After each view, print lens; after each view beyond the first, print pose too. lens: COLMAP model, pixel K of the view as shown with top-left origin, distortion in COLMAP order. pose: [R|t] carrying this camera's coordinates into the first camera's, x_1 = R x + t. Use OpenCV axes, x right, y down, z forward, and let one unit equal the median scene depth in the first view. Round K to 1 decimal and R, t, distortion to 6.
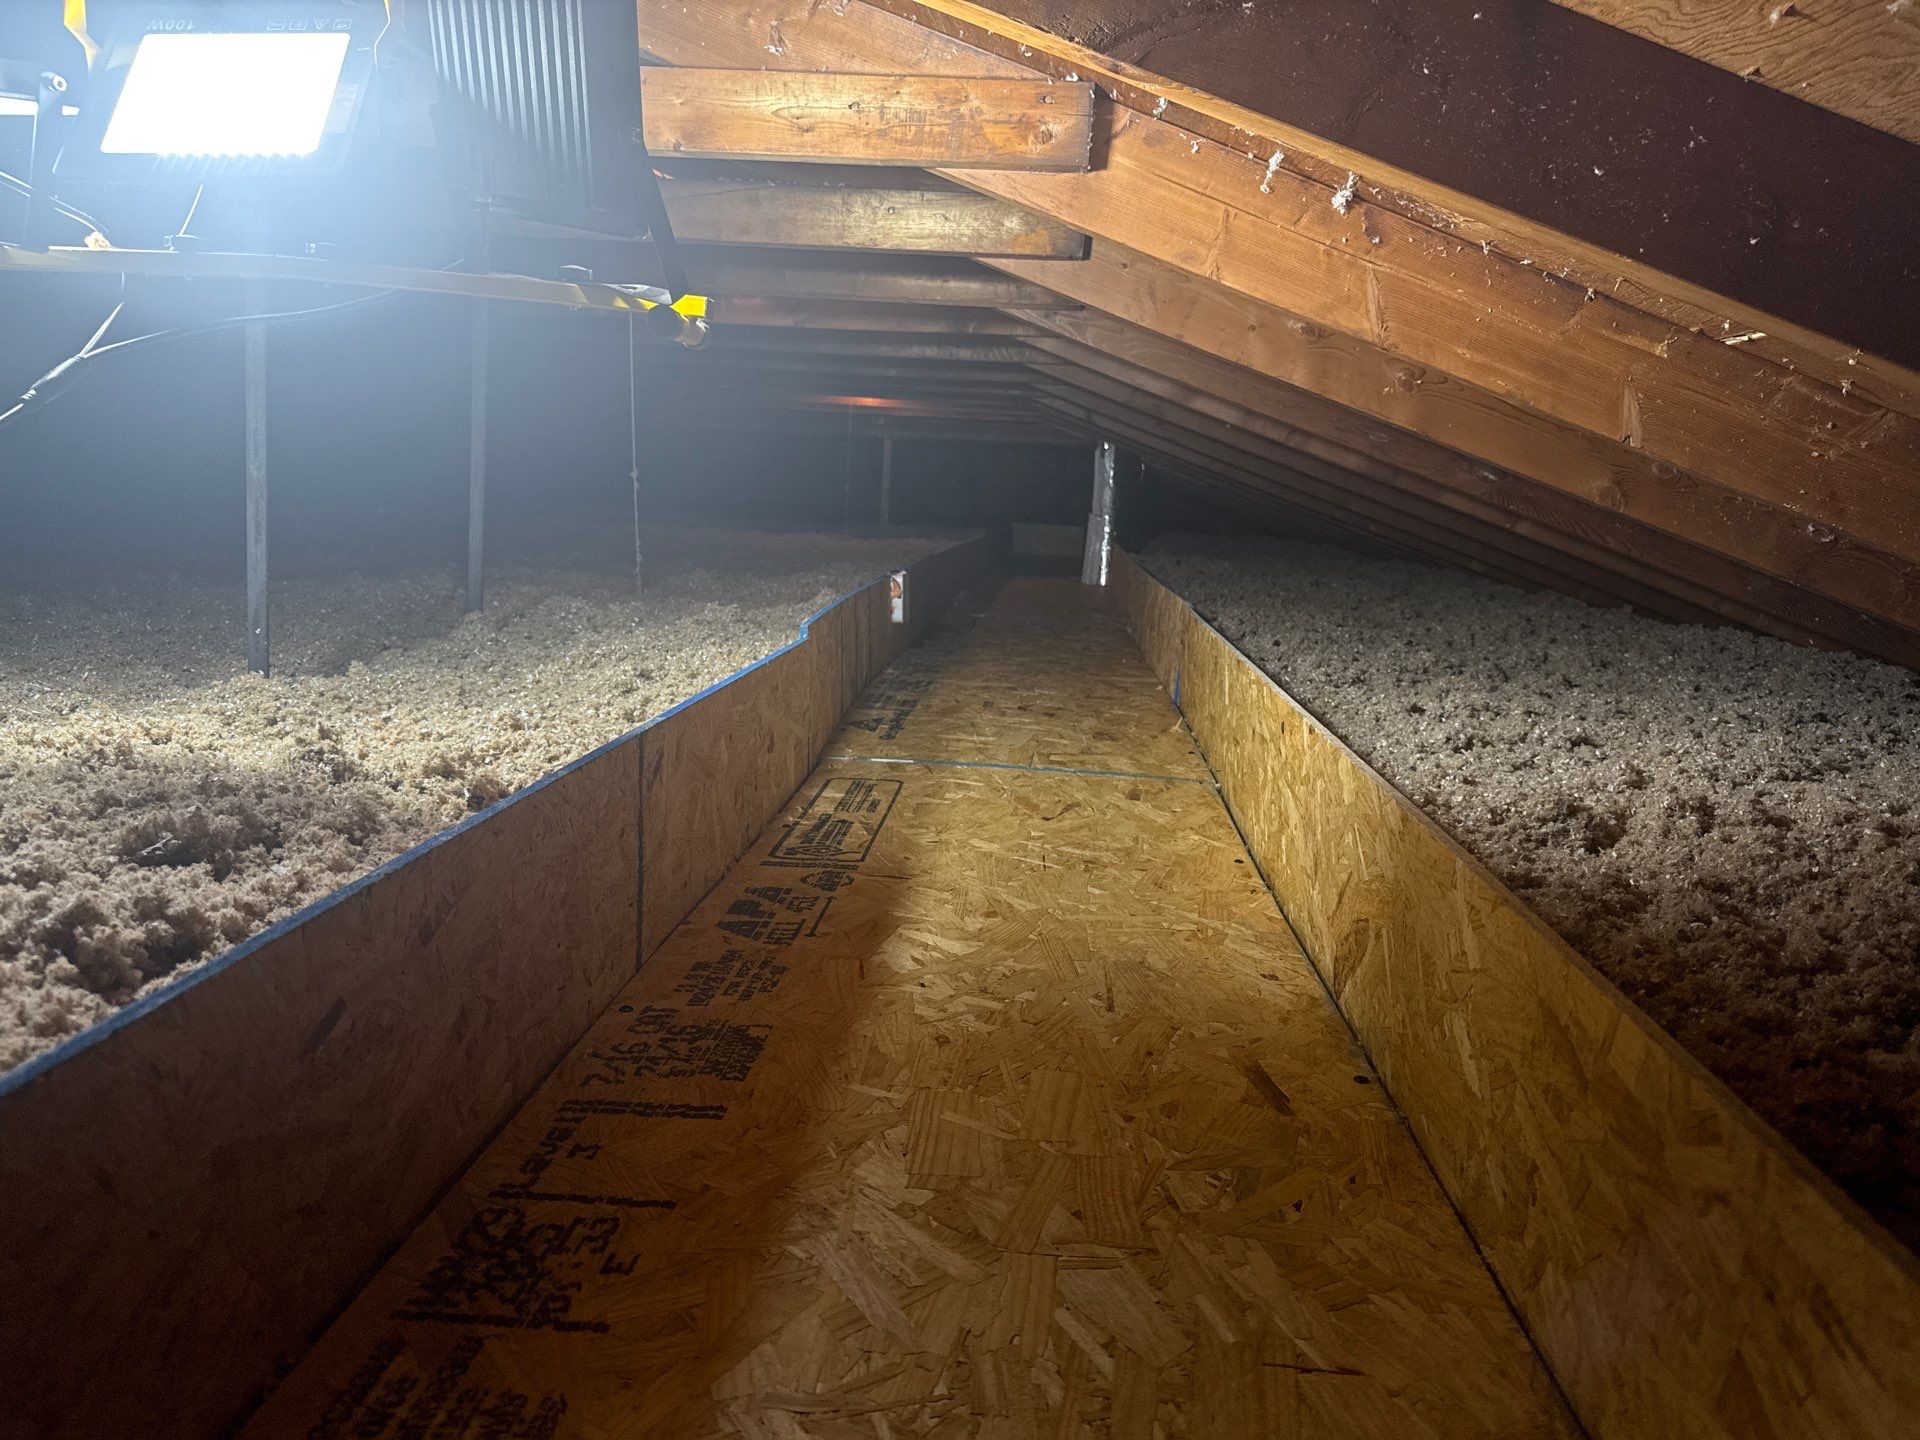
lens RADIAL K [[1355.1, 0, 963.4], [0, 1355.1, 737.7], [0, 0, 1]] dist [0.034526, -0.052991]
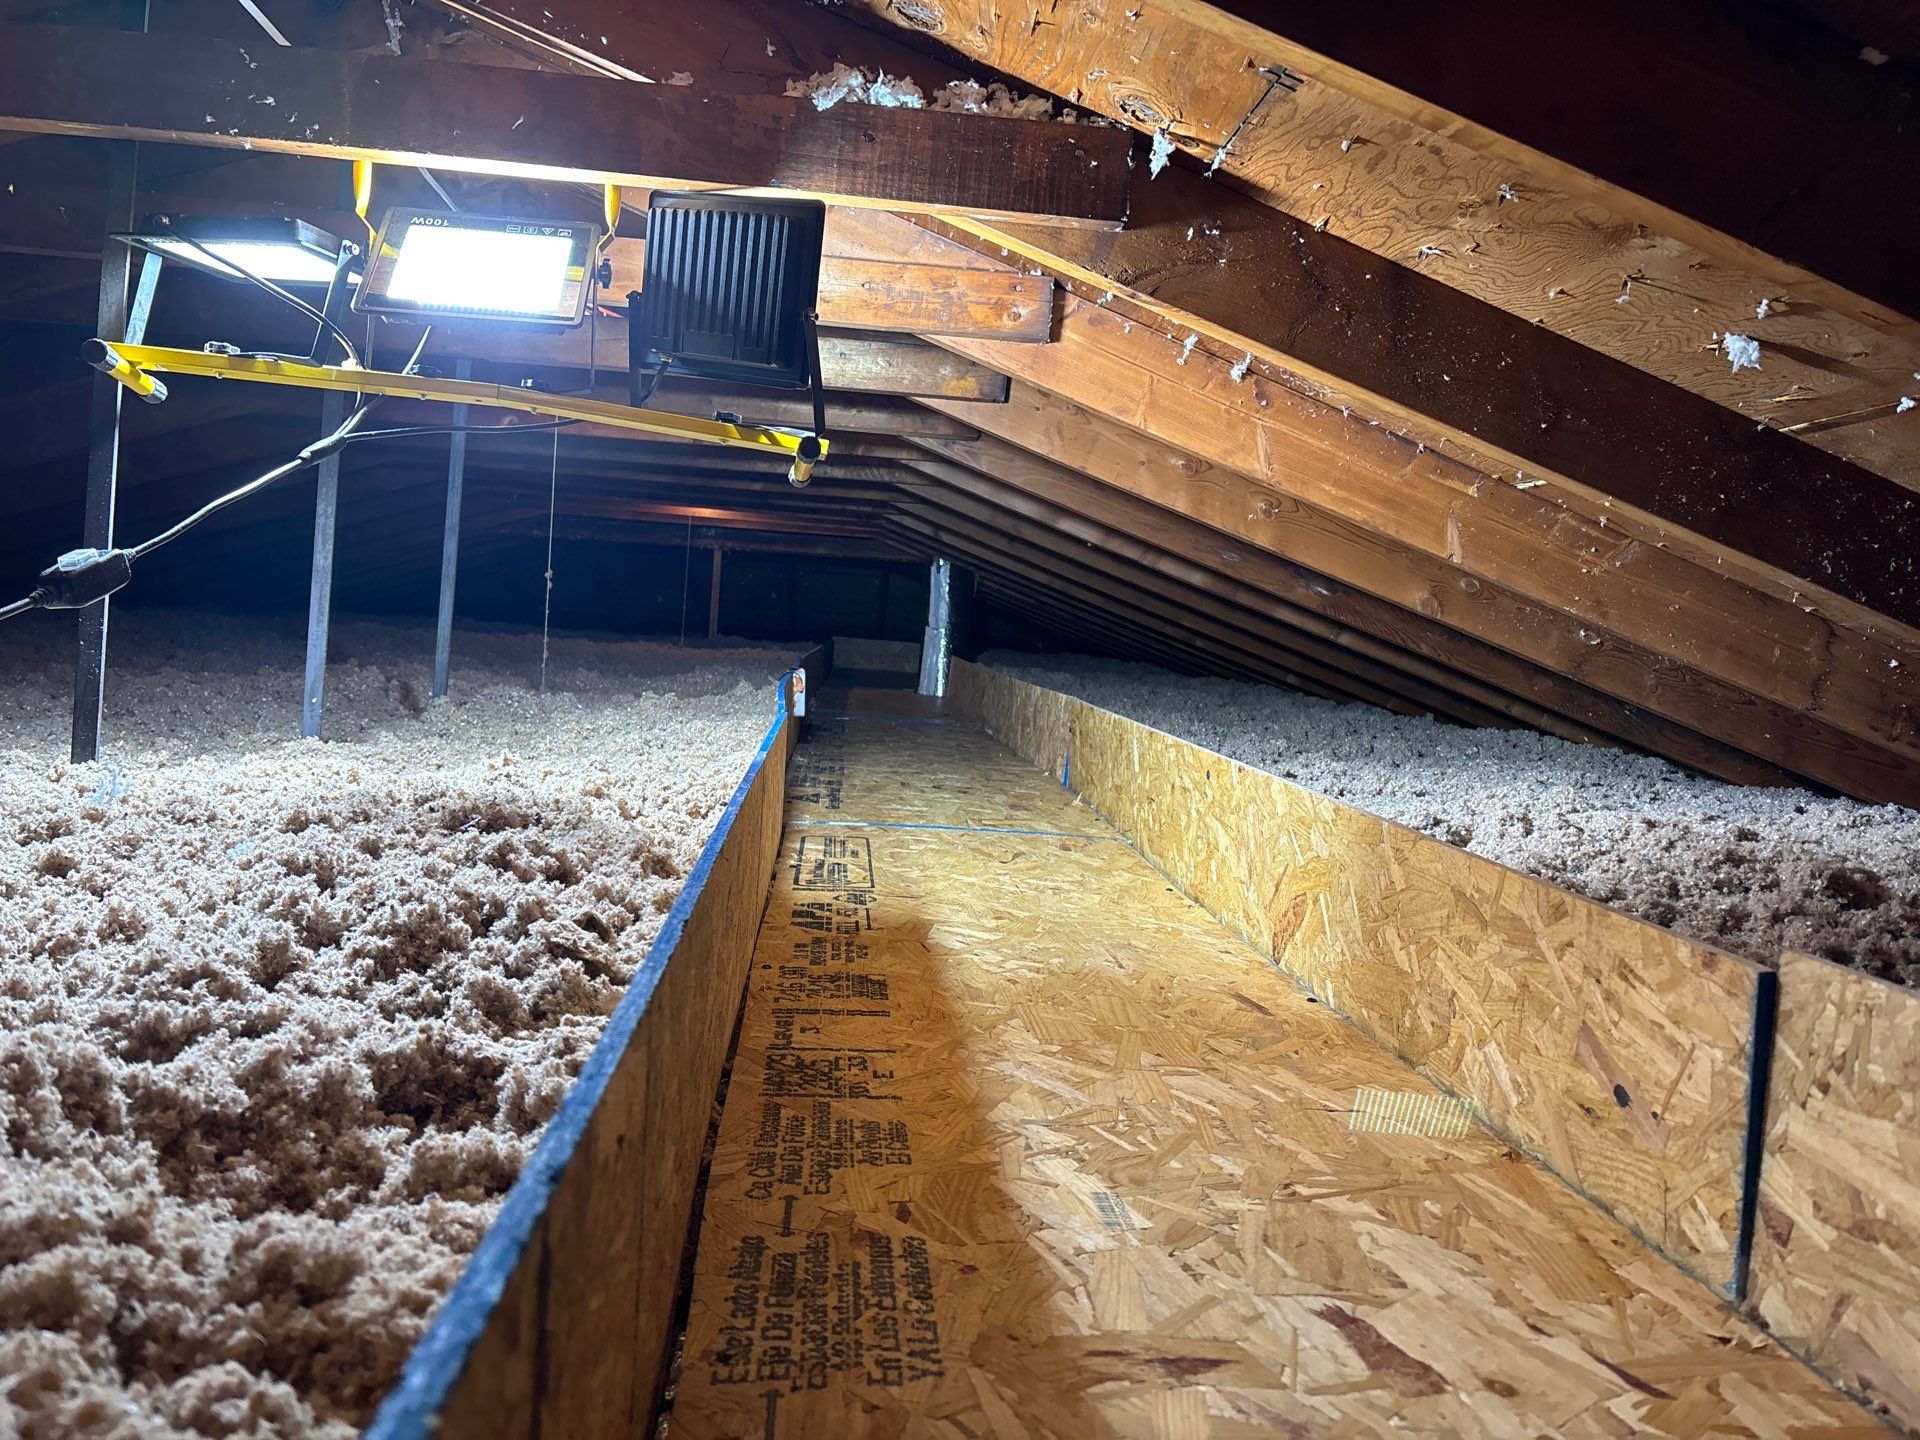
lens RADIAL K [[1442.5, 0, 960.0], [0, 1442.5, 720.0], [0, 0, 1]] dist [0.046881, -0.153487]
pose [[0.988854, 0.003534, 0.148847, -0.190423], [0.012040, 0.994546, -0.103597, 0.076944], [-0.148402, 0.104235, 0.983419, -0.288599]]
